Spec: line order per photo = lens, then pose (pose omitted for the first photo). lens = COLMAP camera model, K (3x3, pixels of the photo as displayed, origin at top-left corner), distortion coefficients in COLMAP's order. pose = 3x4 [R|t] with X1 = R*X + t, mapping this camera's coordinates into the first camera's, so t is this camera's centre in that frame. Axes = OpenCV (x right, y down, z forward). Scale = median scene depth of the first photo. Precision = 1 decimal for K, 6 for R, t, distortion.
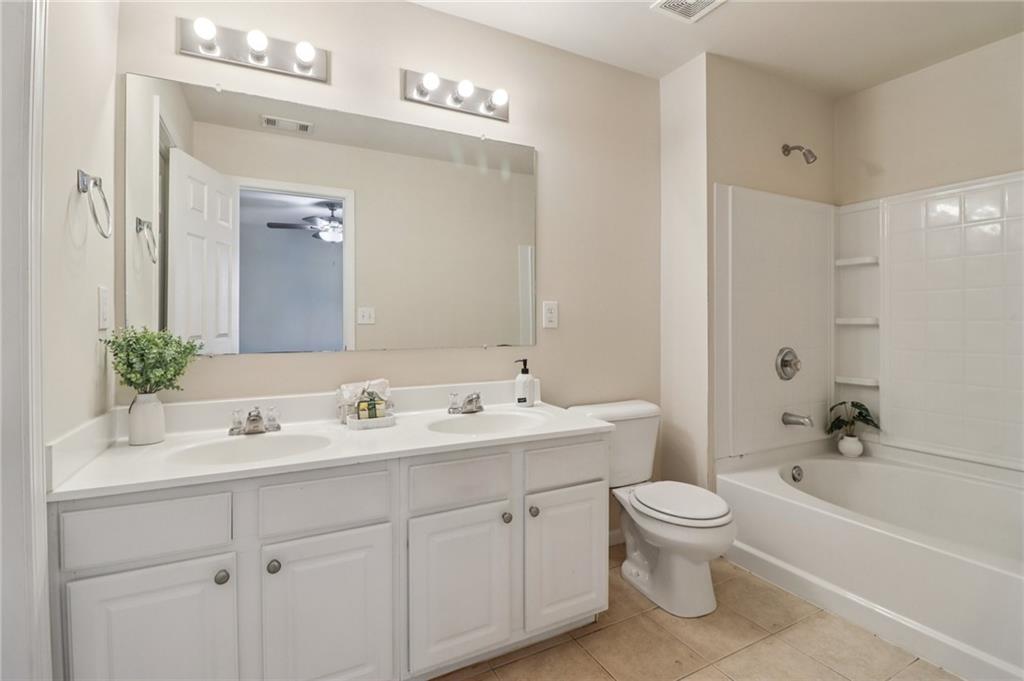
lens RADIAL K [[479.7, 0, 513.7], [0, 479.7, 321.4], [0, 0, 1]] dist [-0.000914, -0.011856]
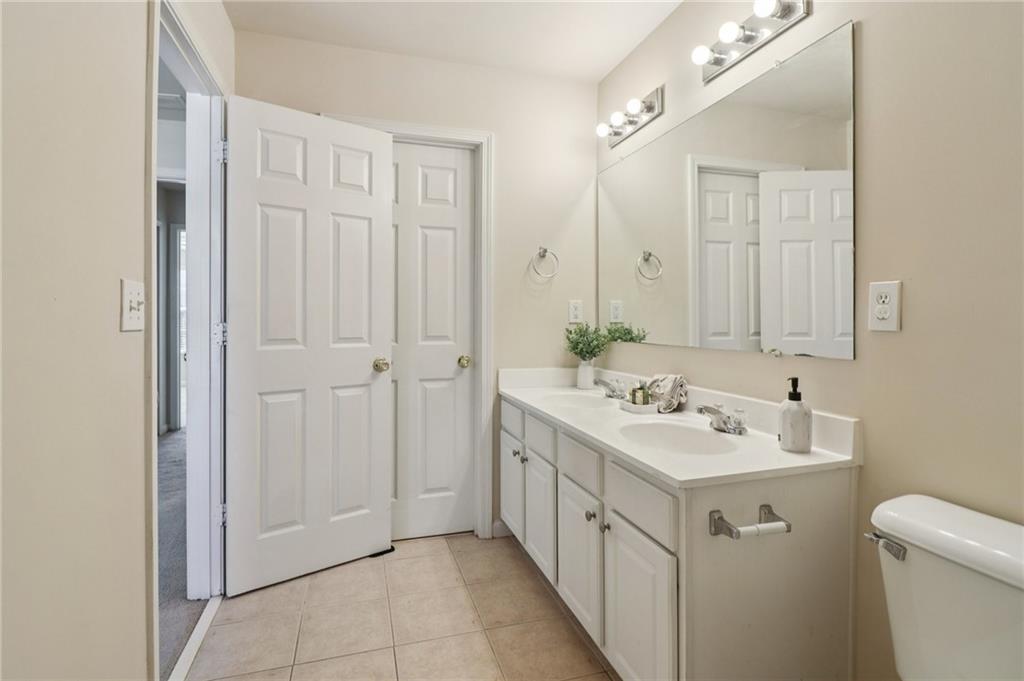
lens RADIAL K [[502.7, 0, 513.0], [0, 502.7, 318.7], [0, 0, 1]] dist [-0.015075, -0.000383]
pose [[-0.177548, 0.001919, -0.984110, 0.750422], [0.001736, 0.999997, 0.001636, -0.002305], [0.984111, -0.001418, -0.177550, 0.742904]]
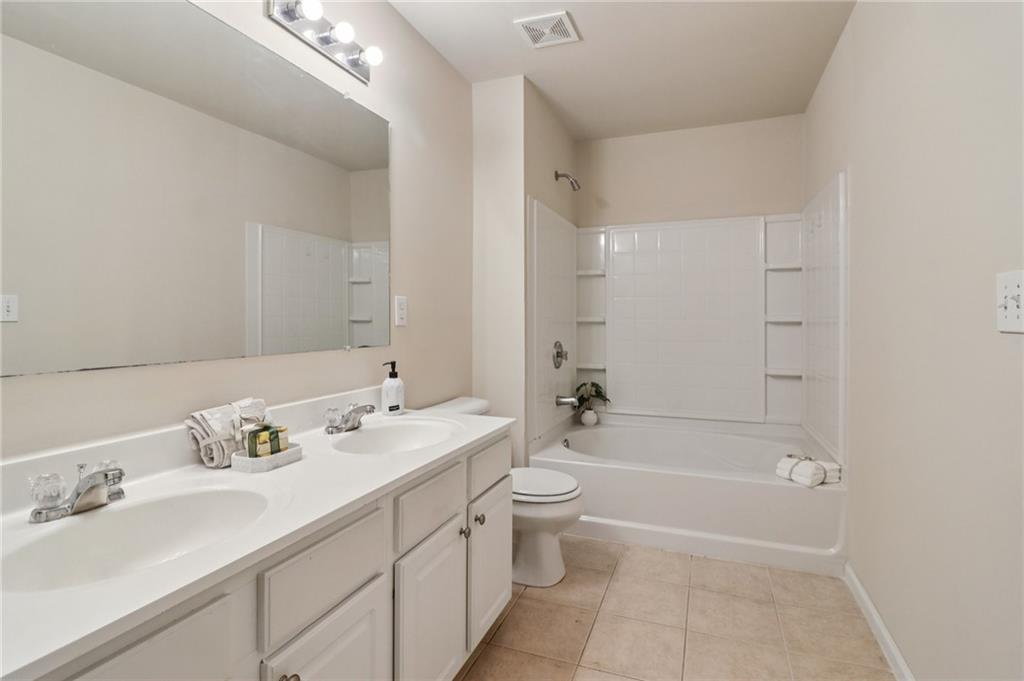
lens RADIAL K [[502.7, 0, 513.0], [0, 502.7, 318.7], [0, 0, 1]] dist [-0.015075, -0.000383]
pose [[0.753425, 0.004139, 0.657521, -0.415644], [-0.003231, 0.999991, -0.002592, 0.002091], [-0.657526, -0.000171, 0.753432, 0.160050]]
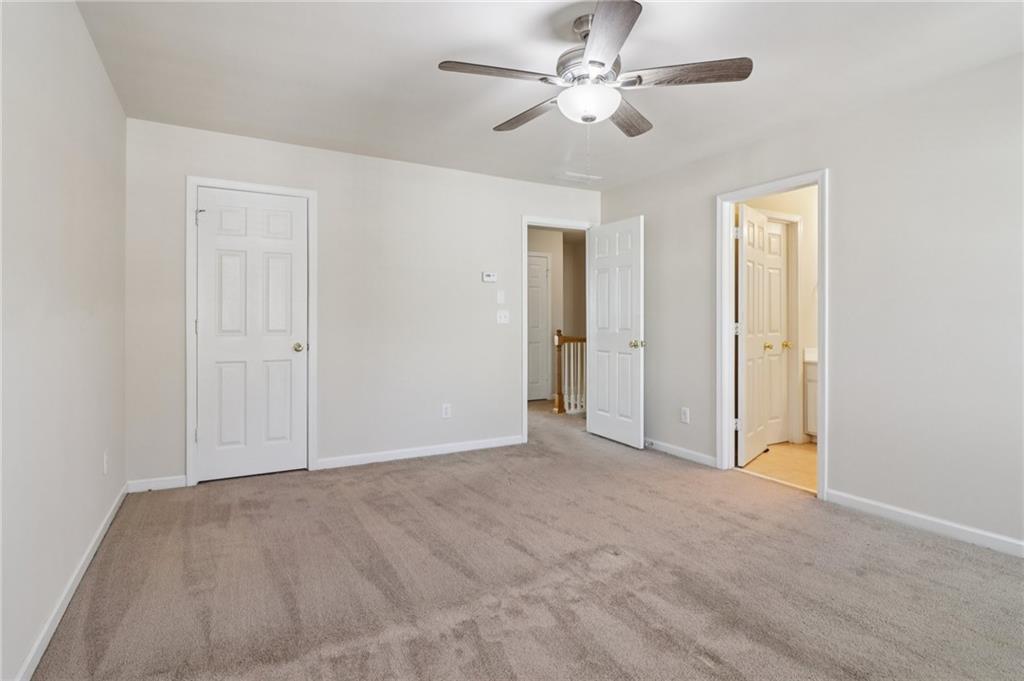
lens RADIAL K [[519.5, 0, 511.4], [0, 519.5, 315.4], [0, 0, 1]] dist [-0.003495, -0.001137]
pose [[0.027843, -0.004935, -0.999600, 1.794687], [0.002467, 0.999985, -0.004868, -0.014343], [0.999609, -0.002330, 0.027855, -0.880047]]
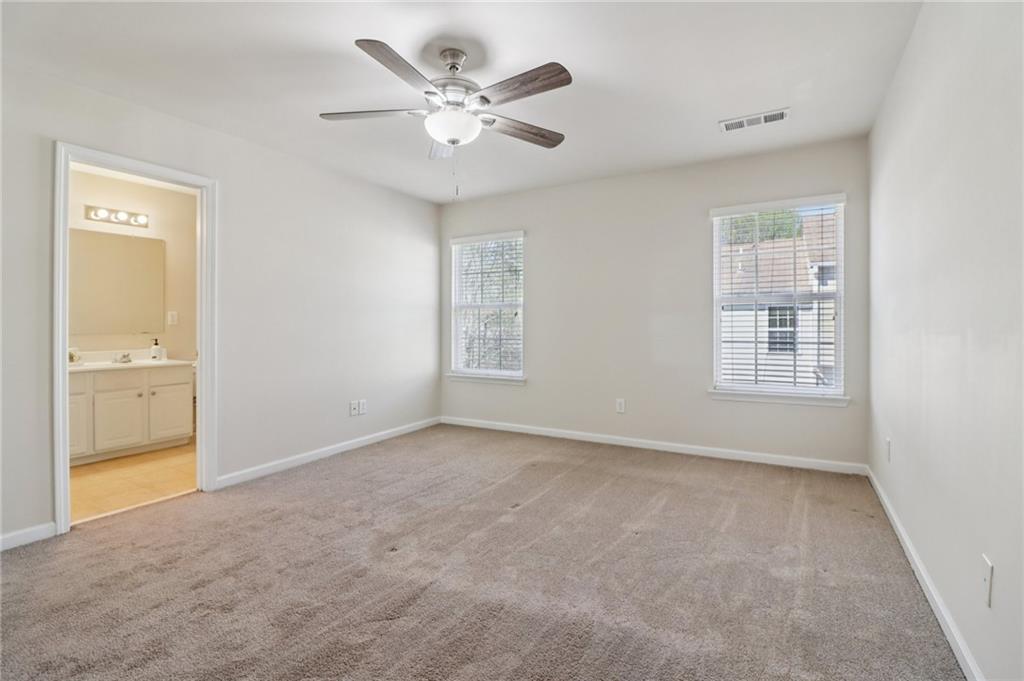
lens RADIAL K [[479.7, 0, 513.7], [0, 479.7, 321.4], [0, 0, 1]] dist [-0.000914, -0.011856]
pose [[0.842828, 0.000458, 0.538183, 0.224441], [-0.002473, 0.999992, 0.003022, -0.011051], [-0.538178, -0.003878, 0.842822, -1.715963]]
